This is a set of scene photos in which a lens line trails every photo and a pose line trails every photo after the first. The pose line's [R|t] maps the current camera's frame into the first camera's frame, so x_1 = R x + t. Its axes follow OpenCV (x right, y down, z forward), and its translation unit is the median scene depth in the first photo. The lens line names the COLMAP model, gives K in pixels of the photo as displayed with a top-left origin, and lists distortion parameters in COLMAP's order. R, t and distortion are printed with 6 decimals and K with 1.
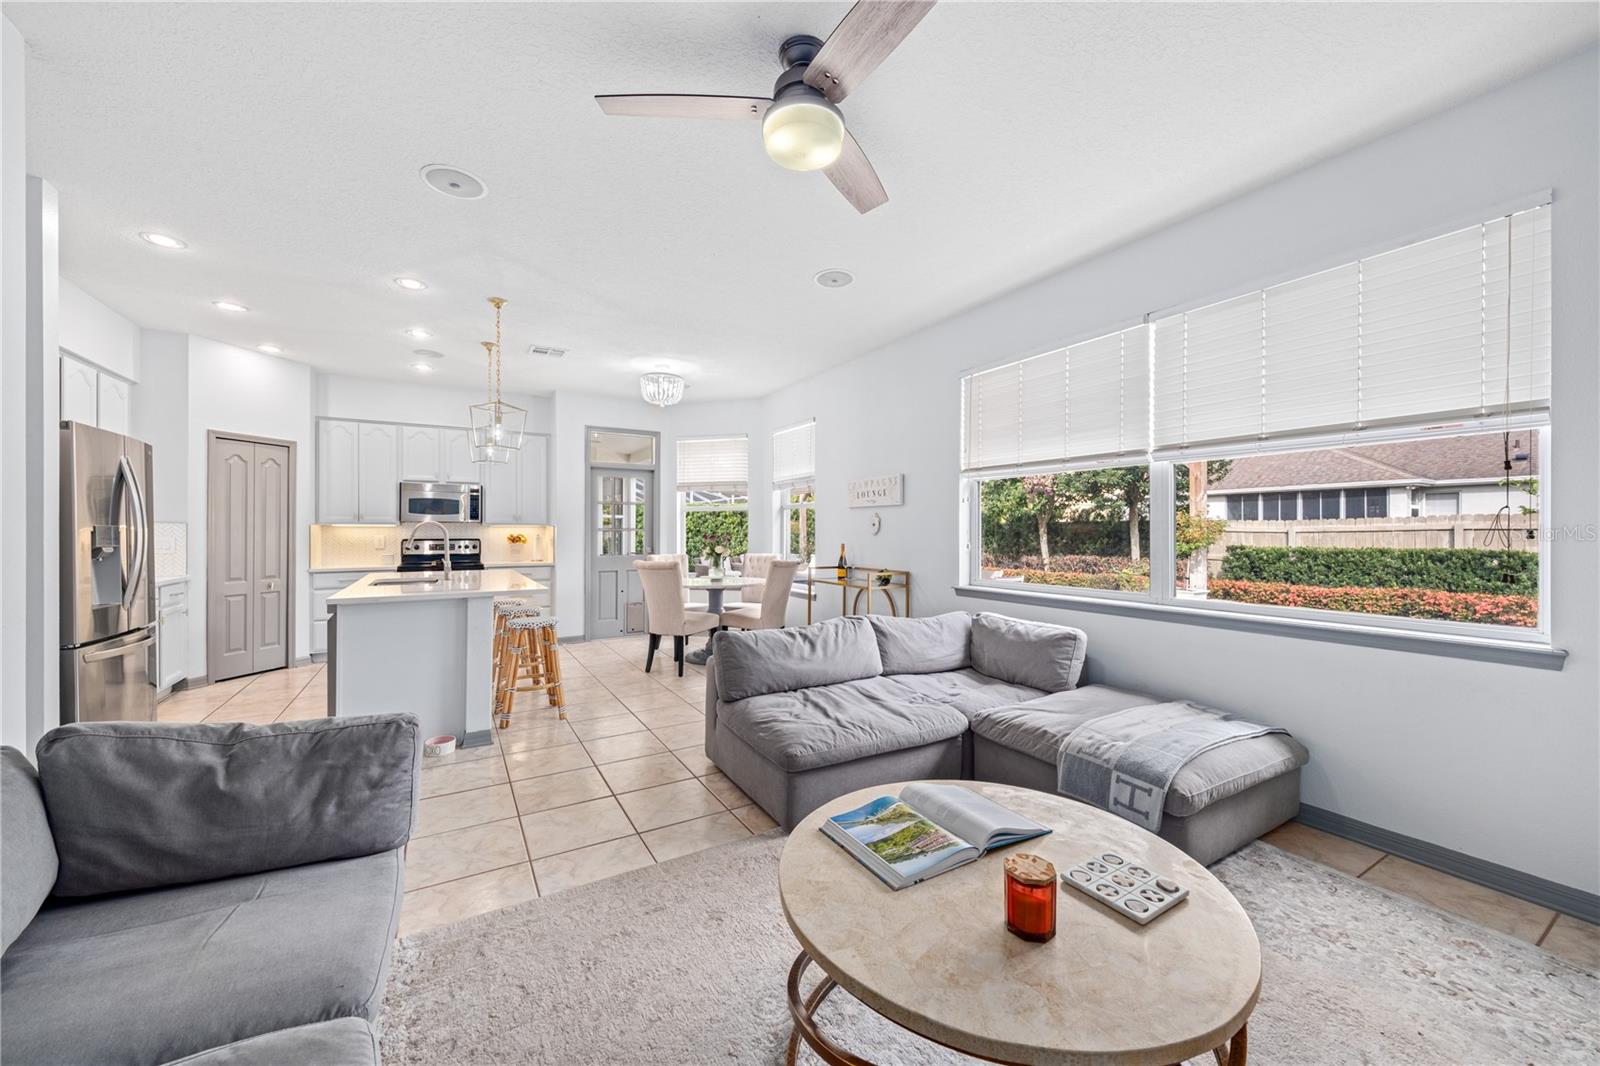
lens RADIAL K [[597.5, 0, 800.8], [0, 597.5, 528.8], [0, 0, 1]] dist [0.004051, -0.001580]
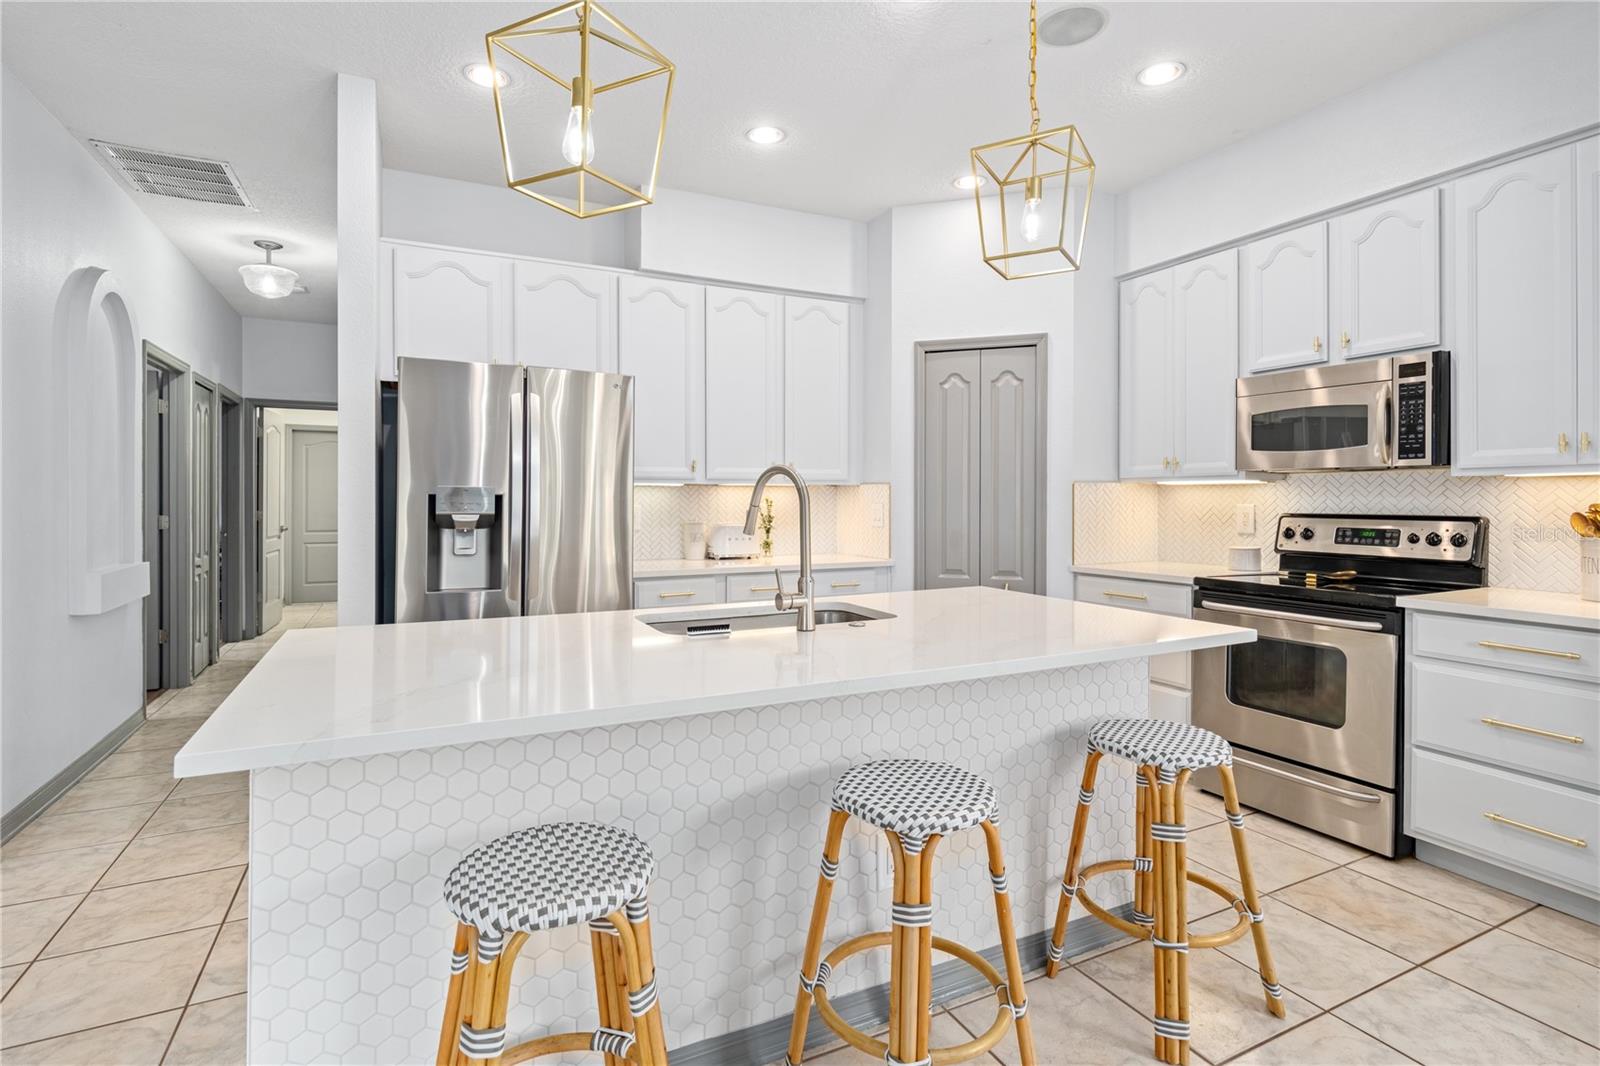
lens RADIAL K [[776.5, 0, 767.6], [0, 776.5, 499.3], [0, 0, 1]] dist [-0.006477, 0.000049]
pose [[-0.077827, 0.000213, -0.996967, -0.104210], [0.004353, 0.999991, -0.000126, 0.006628], [0.996957, -0.004350, -0.077827, 0.771332]]
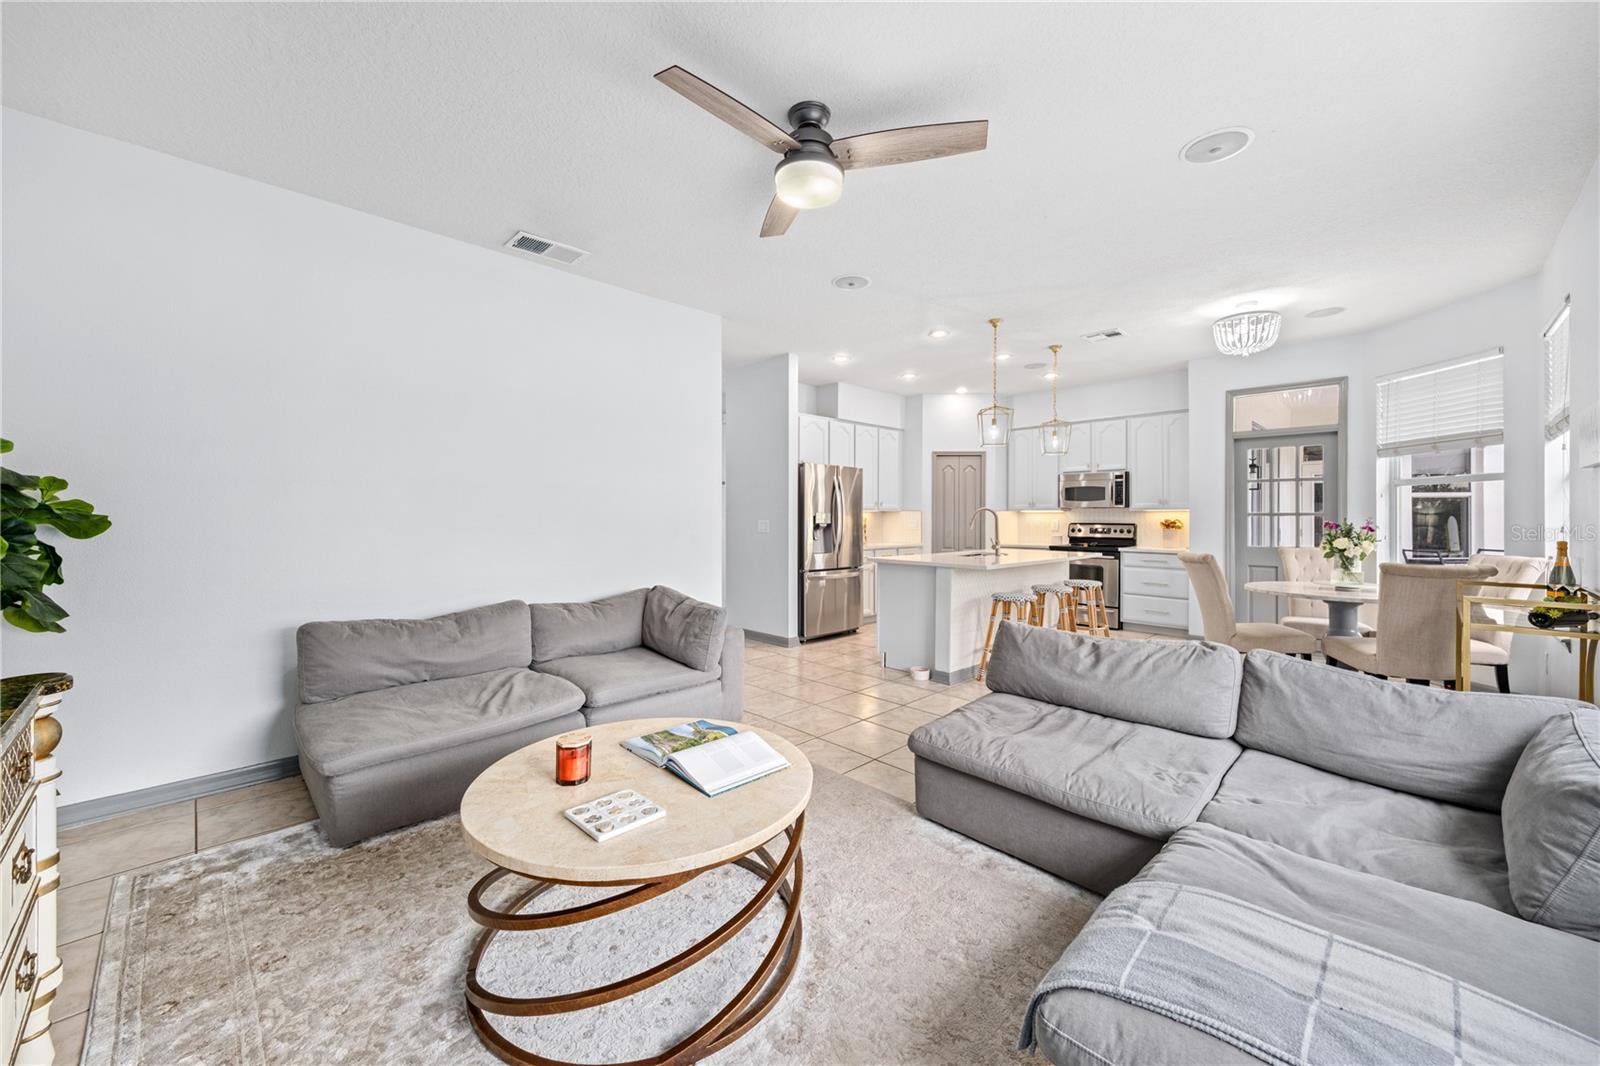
lens RADIAL K [[597.5, 0, 781.6], [0, 597.5, 515.0], [0, 0, 1]] dist [0.004051, -0.001580]
pose [[0.218995, -0.001587, -0.975725, 0.384295], [0.002937, 0.999995, -0.000967, 0.001415], [0.975722, -0.002654, 0.218998, 0.231161]]
